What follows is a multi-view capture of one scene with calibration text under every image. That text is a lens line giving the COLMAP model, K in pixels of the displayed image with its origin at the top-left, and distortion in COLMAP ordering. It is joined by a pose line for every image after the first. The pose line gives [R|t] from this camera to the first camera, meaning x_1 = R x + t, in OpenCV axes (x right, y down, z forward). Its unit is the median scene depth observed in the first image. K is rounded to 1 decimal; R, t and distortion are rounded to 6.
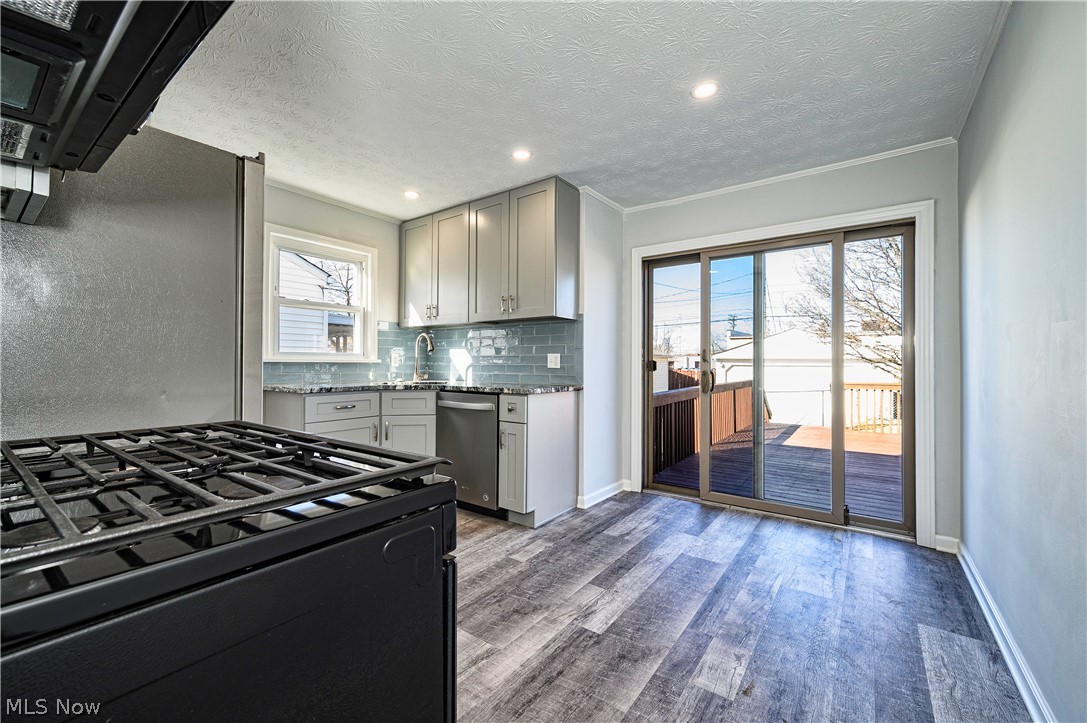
lens RADIAL K [[413.6, 0, 528.5], [0, 413.6, 360.2], [0, 0, 1]] dist [0.000465, -0.000055]
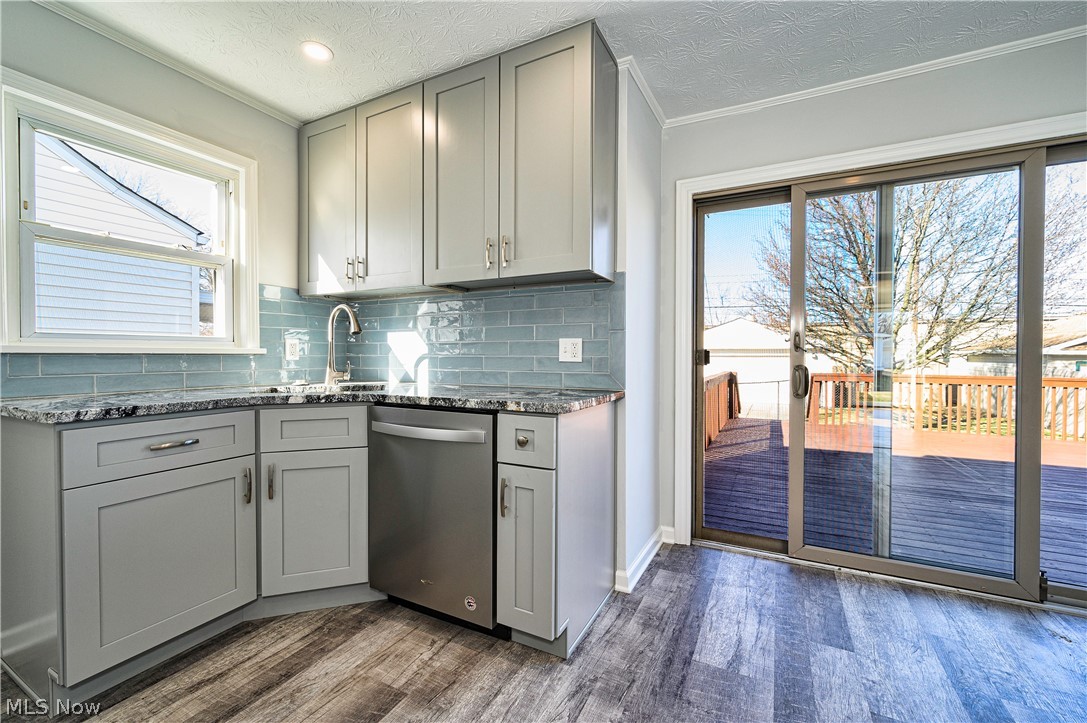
lens RADIAL K [[431.6, 0, 543.2], [0, 431.6, 360.0], [0, 0, 1]] dist [-0.000714, -0.000262]
pose [[0.981787, -0.005041, 0.189918, -0.105527], [0.000967, 0.999768, 0.021536, 0.002622], [-0.189982, -0.020960, 0.981564, 0.400788]]
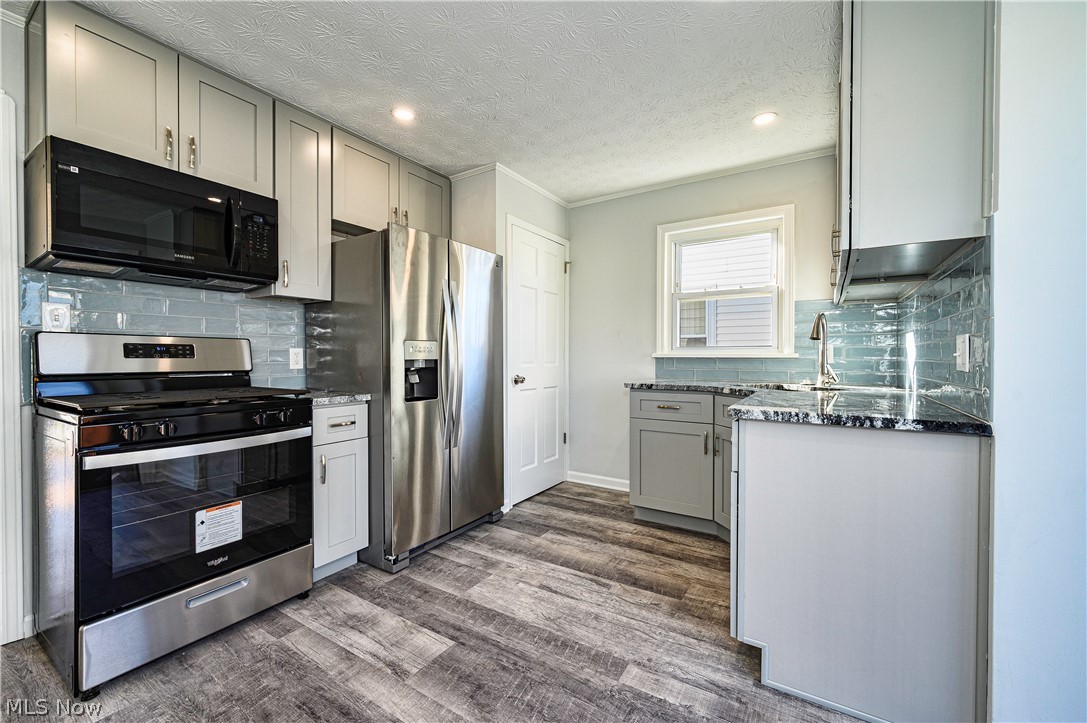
lens RADIAL K [[431.6, 0, 543.2], [0, 431.6, 360.0], [0, 0, 1]] dist [-0.000714, -0.000262]
pose [[0.132919, 0.006187, -0.991108, 0.437184], [0.007995, 0.999941, 0.007315, 0.001245], [0.991095, -0.008897, 0.132861, 0.579448]]
